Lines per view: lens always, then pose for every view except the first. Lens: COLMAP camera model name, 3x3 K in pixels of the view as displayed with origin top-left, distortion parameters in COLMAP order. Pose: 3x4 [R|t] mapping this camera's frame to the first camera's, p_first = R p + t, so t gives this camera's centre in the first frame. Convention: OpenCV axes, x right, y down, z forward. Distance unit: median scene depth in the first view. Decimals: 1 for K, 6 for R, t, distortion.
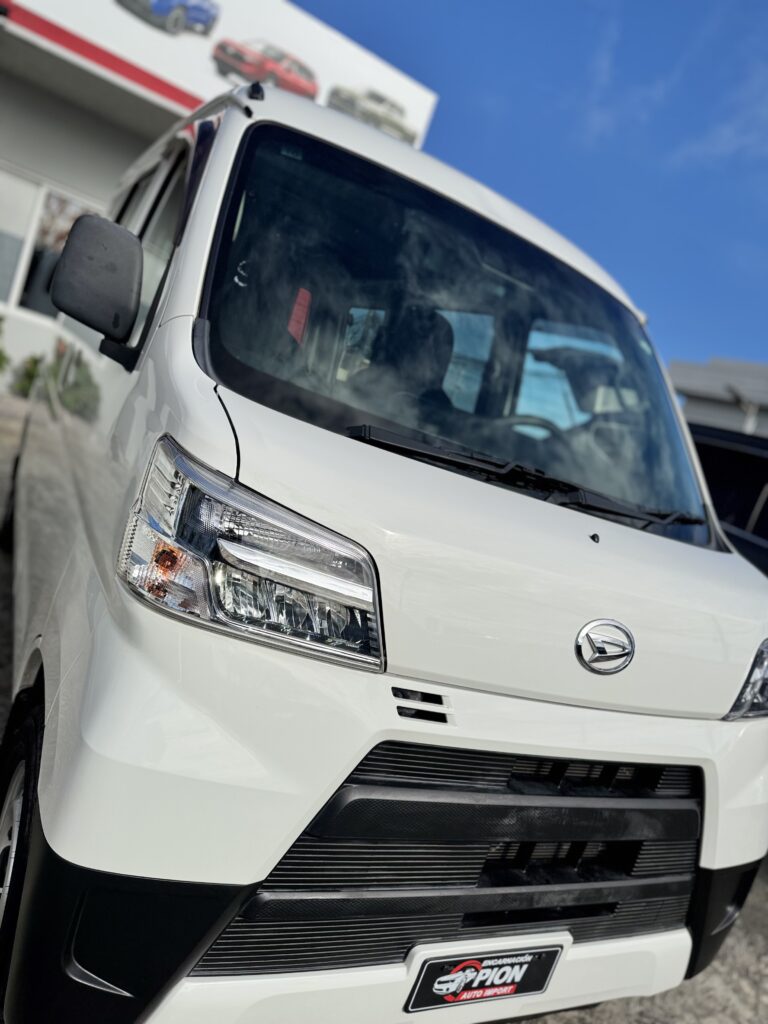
lens RADIAL K [[722.8, 0, 387.4], [0, 722.8, 508.7], [0, 0, 1]] dist [0.007053, -0.006625]
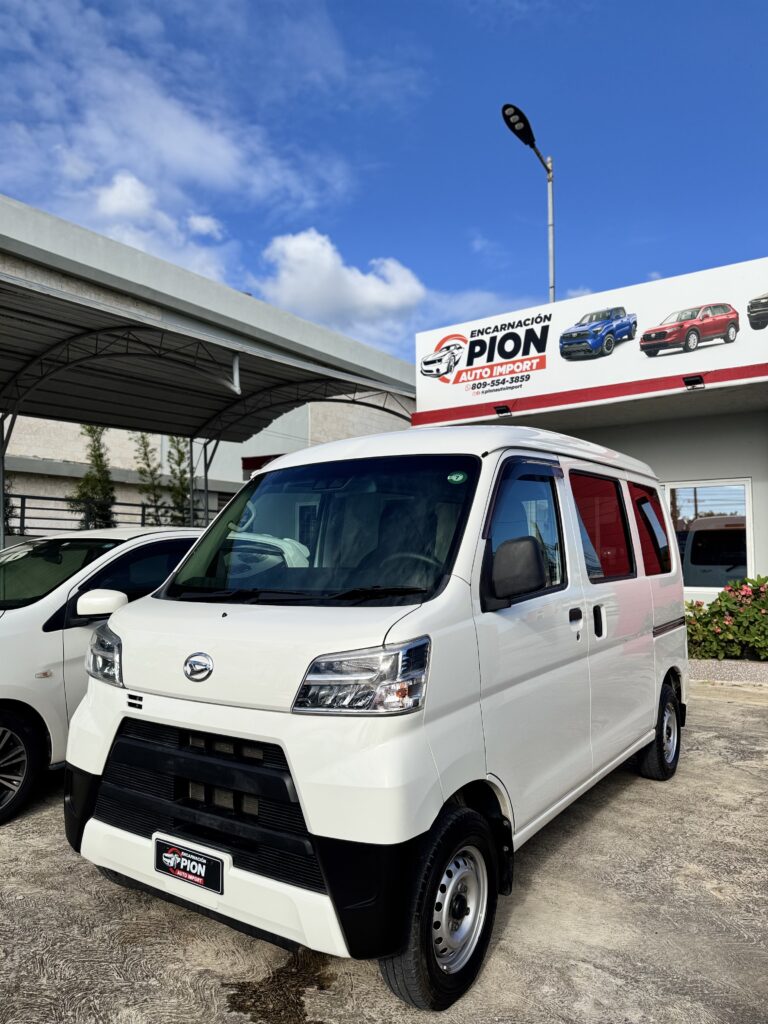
lens RADIAL K [[722.8, 0, 383.4], [0, 722.8, 520.8], [0, 0, 1]] dist [0.007053, -0.006625]
pose [[0.435605, -0.381126, -0.815470, 2.164396], [0.042428, 0.913625, -0.404337, 0.614725], [0.899137, 0.141533, 0.414150, 0.571086]]
